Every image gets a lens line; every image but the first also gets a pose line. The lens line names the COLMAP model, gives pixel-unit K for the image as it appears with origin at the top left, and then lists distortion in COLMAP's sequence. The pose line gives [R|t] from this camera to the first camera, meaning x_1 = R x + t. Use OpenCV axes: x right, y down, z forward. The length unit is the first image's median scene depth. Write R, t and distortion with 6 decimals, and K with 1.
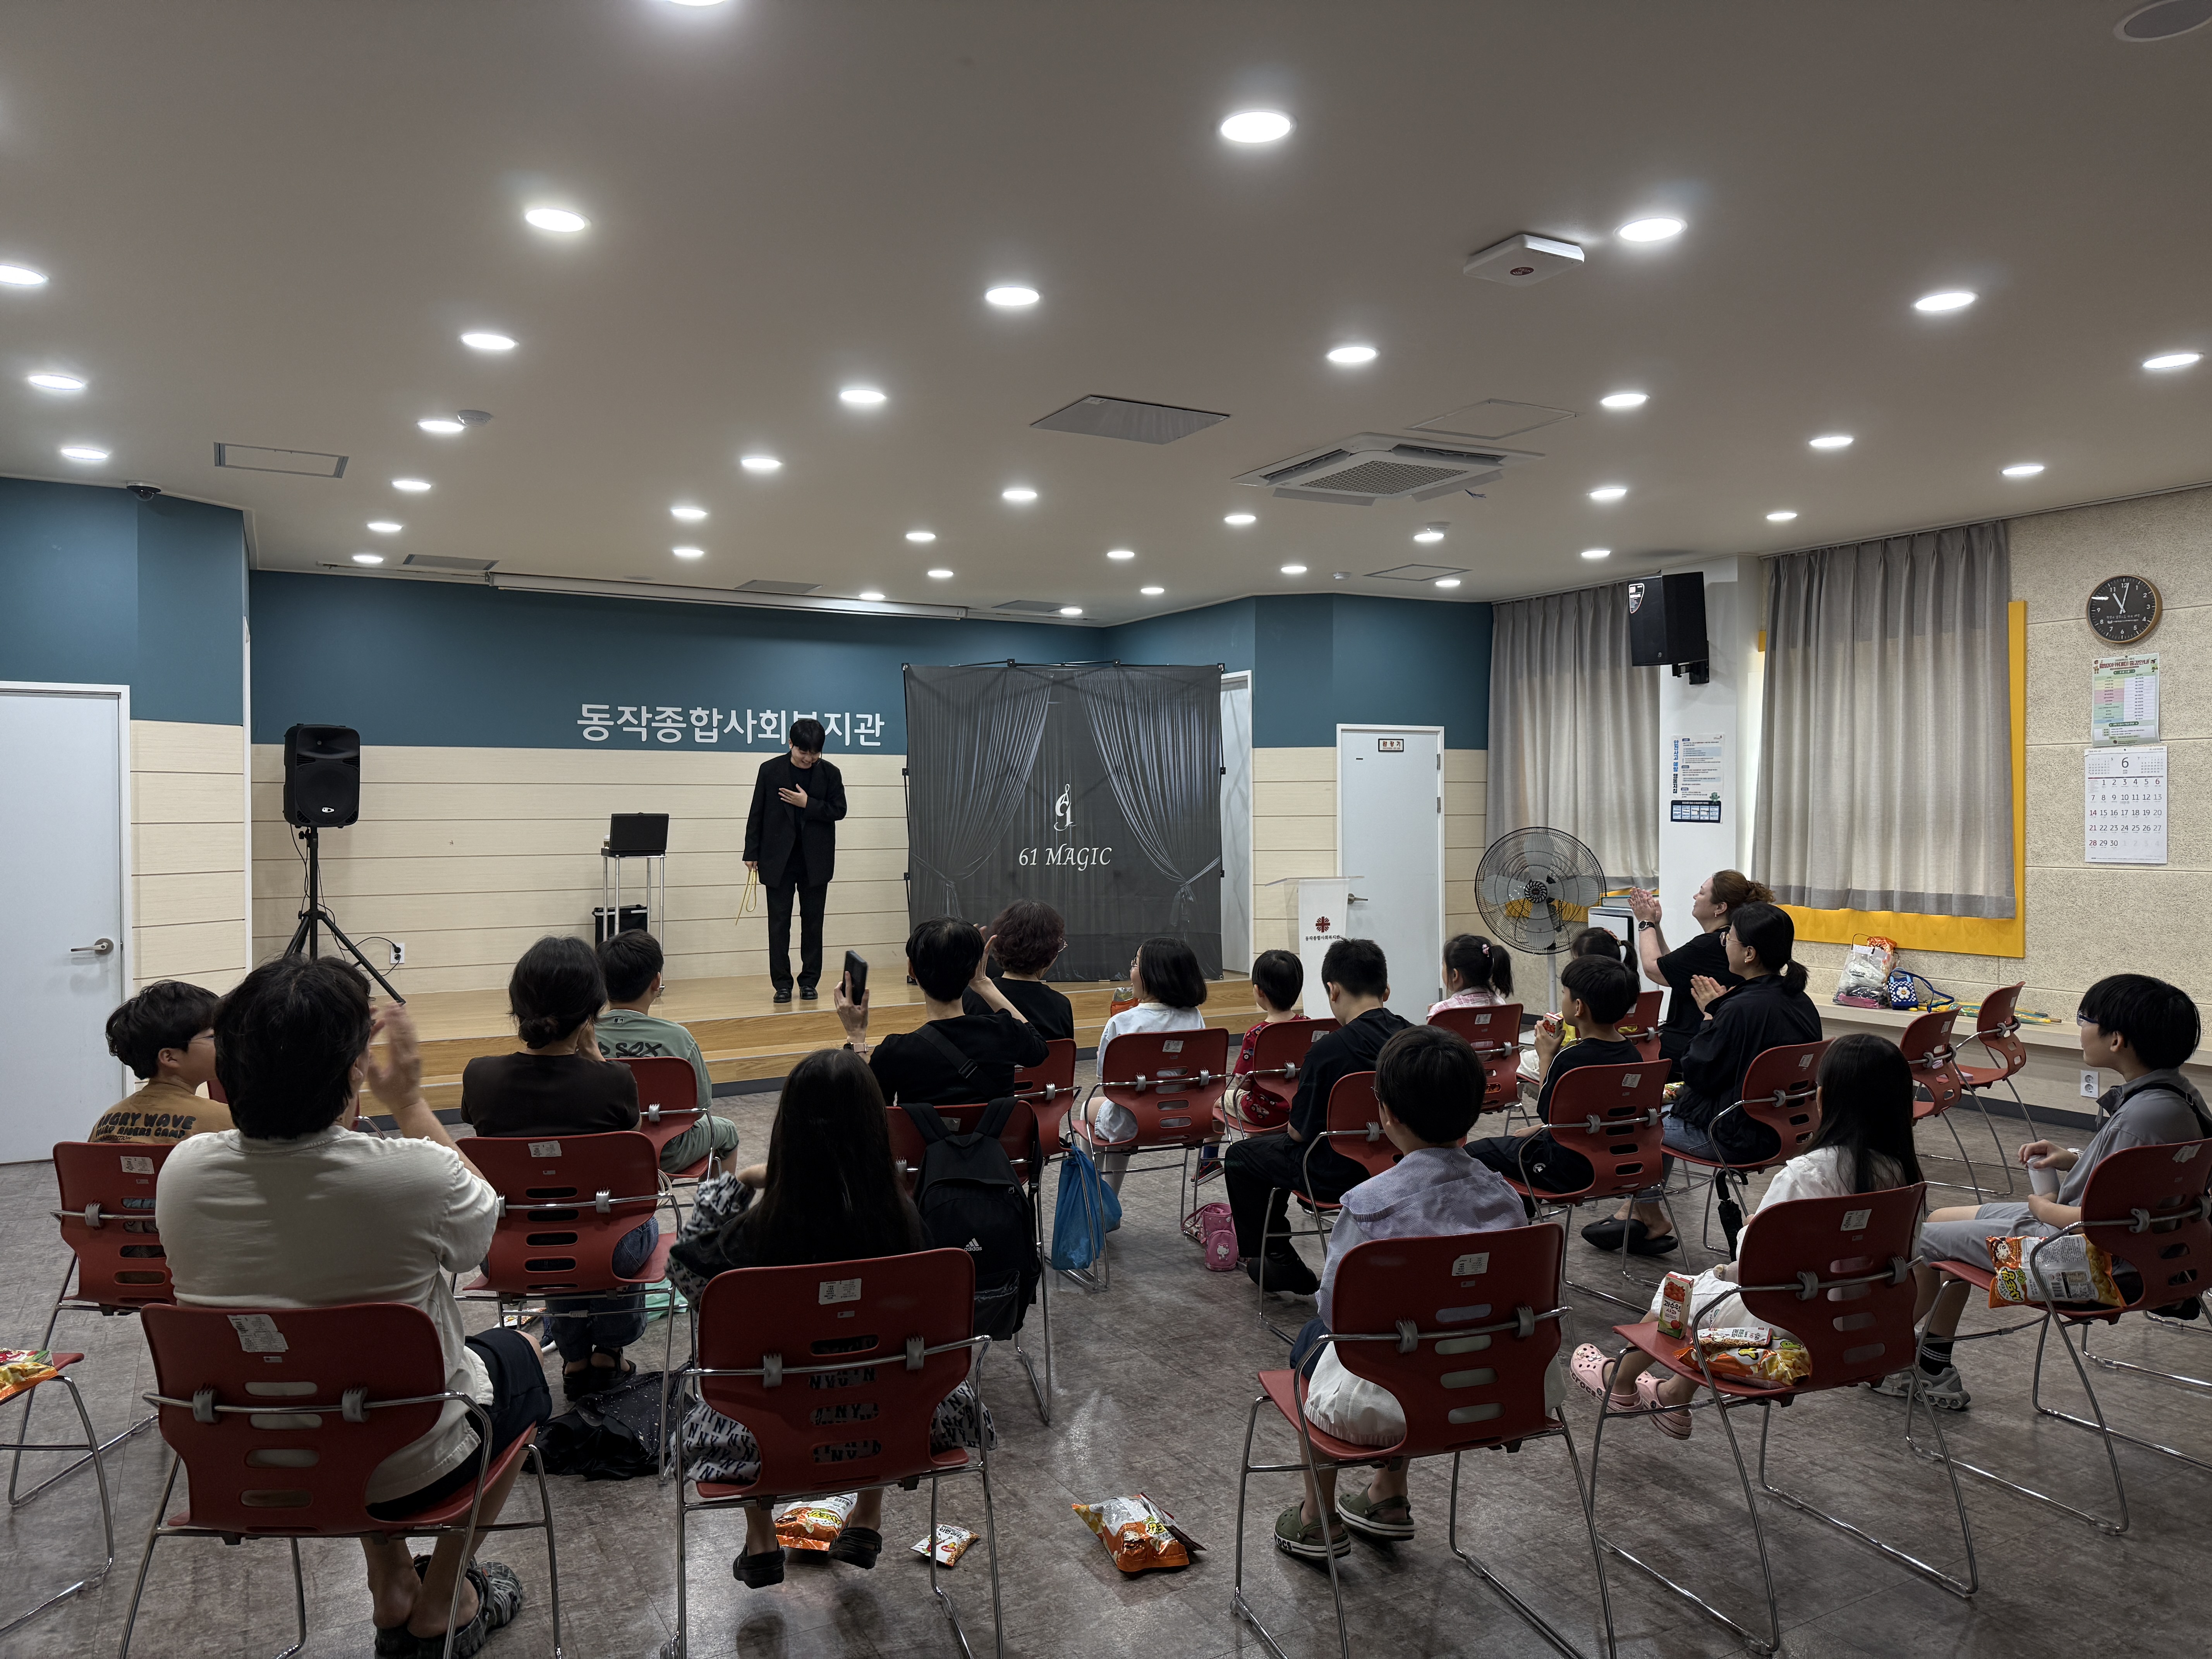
lens RADIAL K [[1570.4, 0, 1107.7], [0, 1570.4, 818.9], [0, 0, 1]] dist [0.005603, -0.002855]
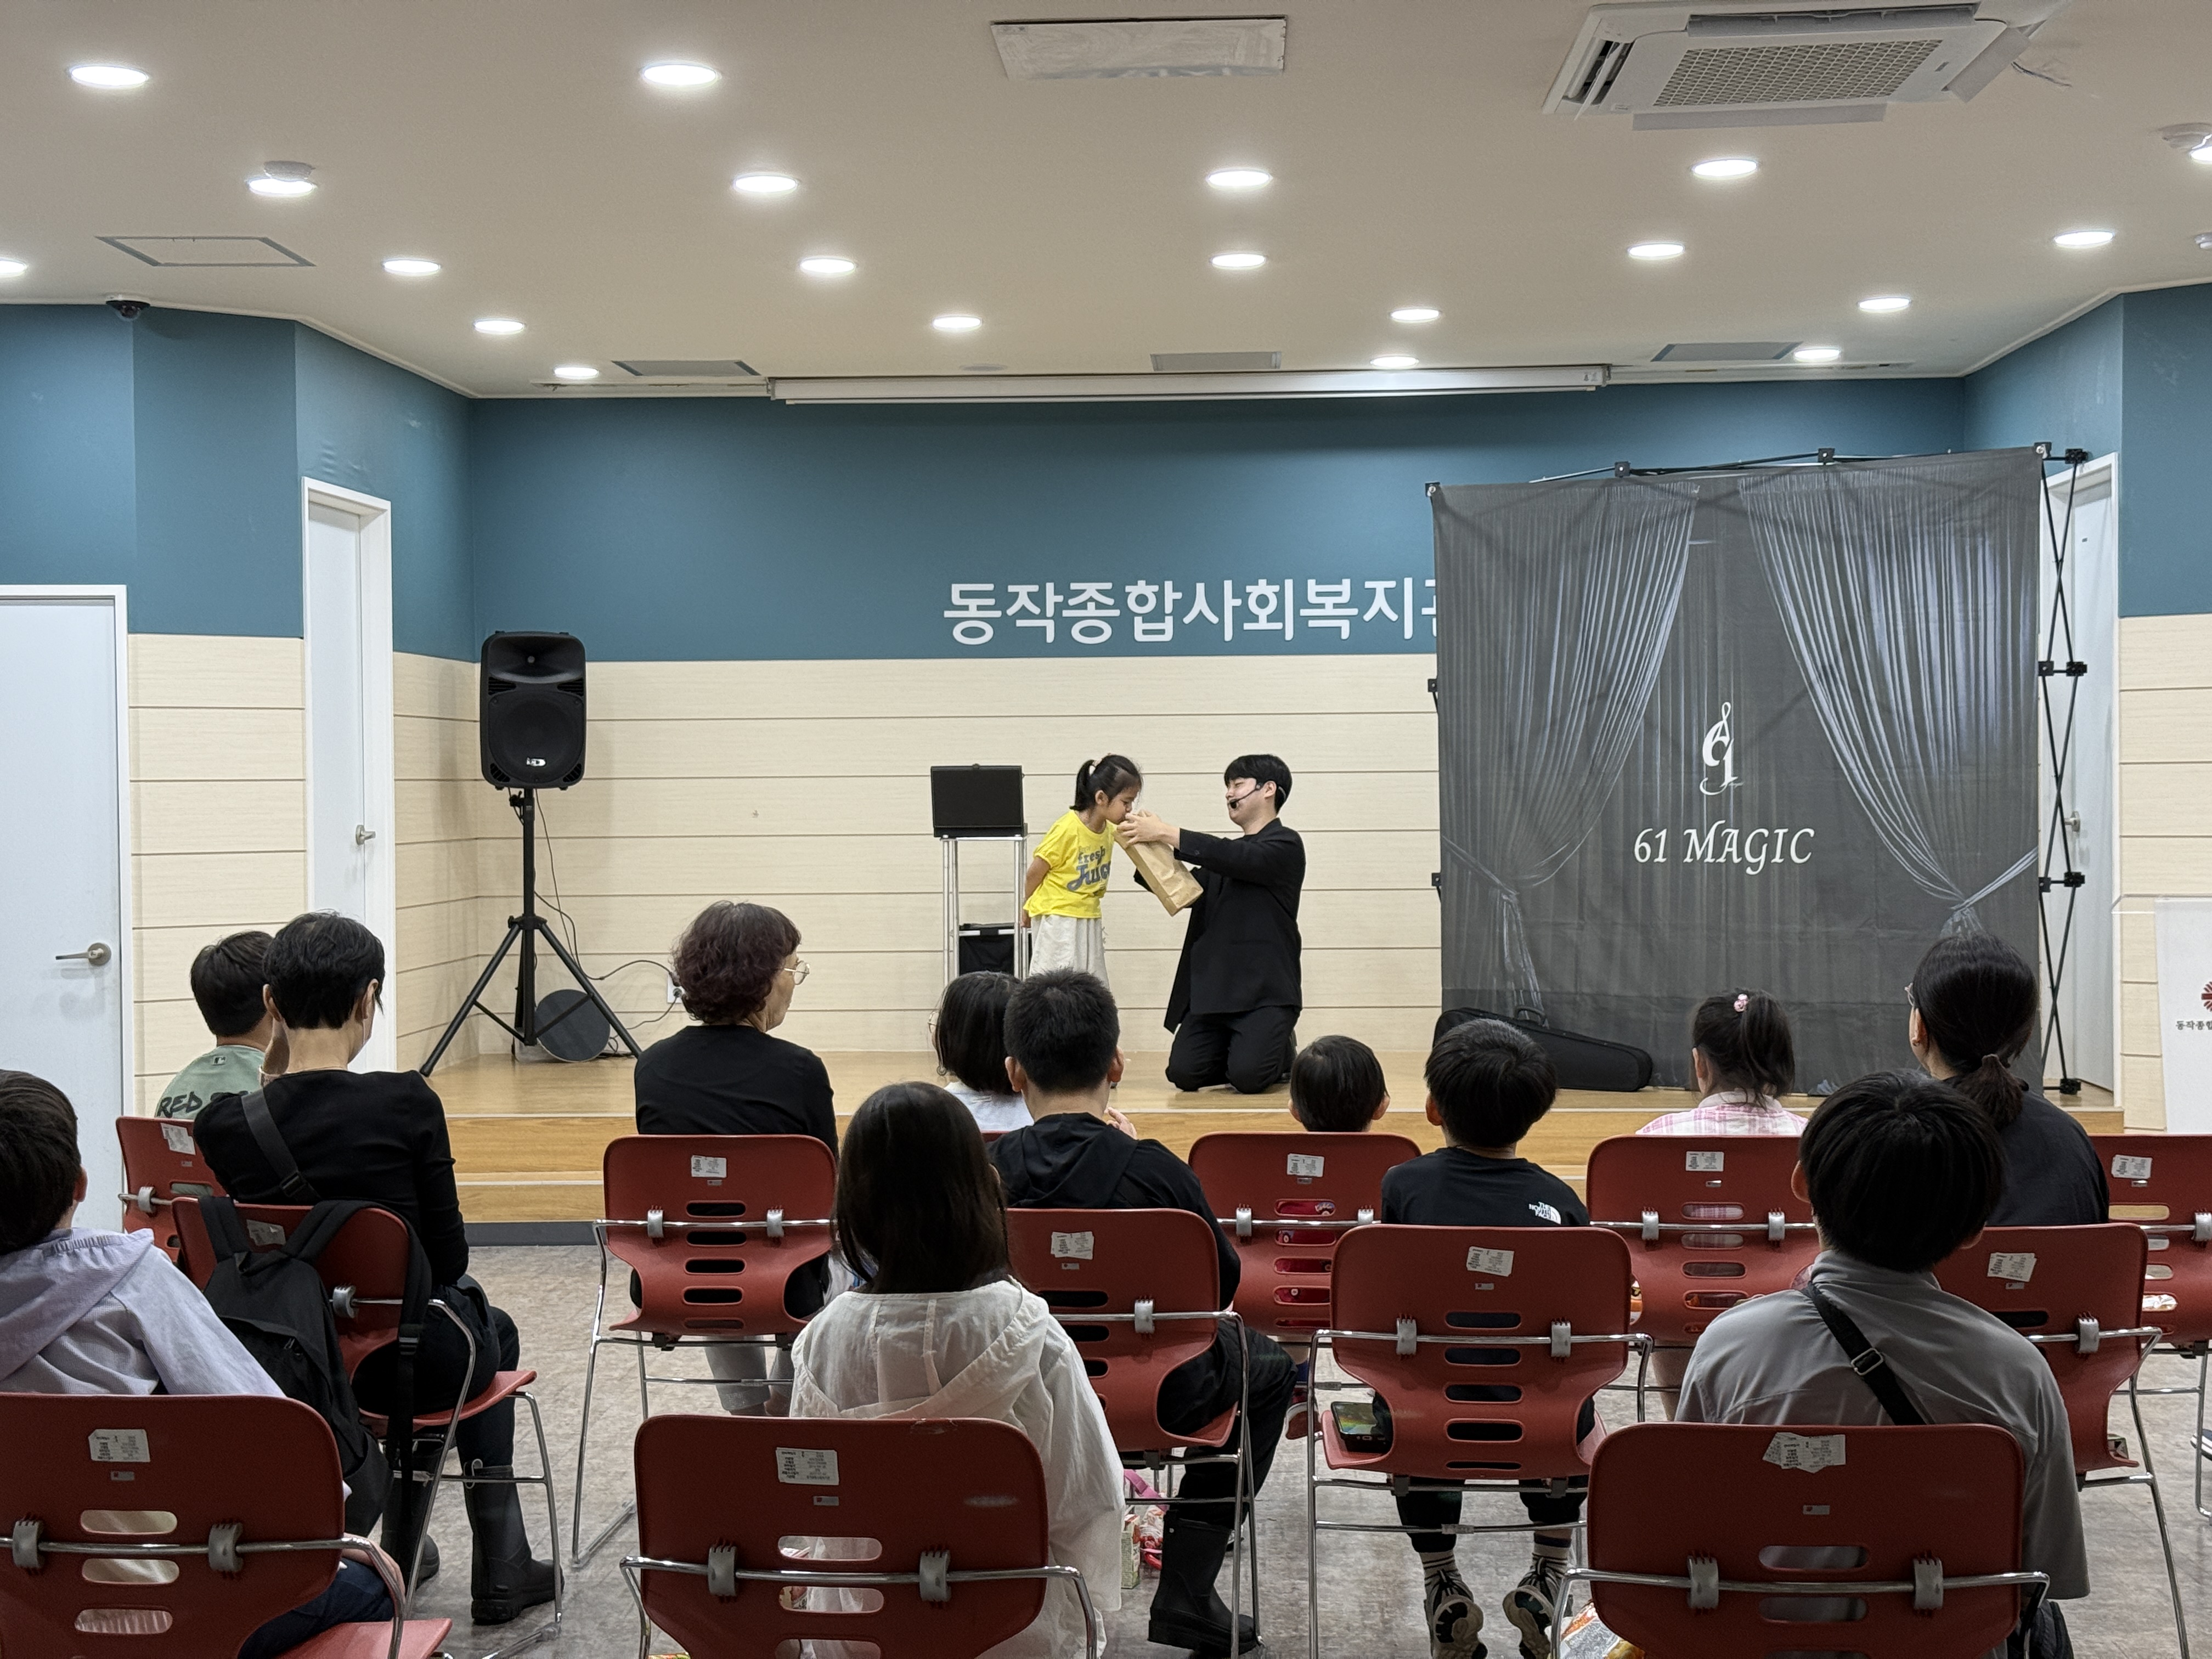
lens RADIAL K [[3047.3, 0, 1106.6], [0, 3047.3, 831.0], [0, 0, 1]] dist [0.102477, 0.000000]
pose [[0.829007, 0.006524, -0.559200, 0.360634], [0.002116, 0.999888, 0.014803, 0.004041], [0.559234, -0.013455, 0.828901, 0.070470]]
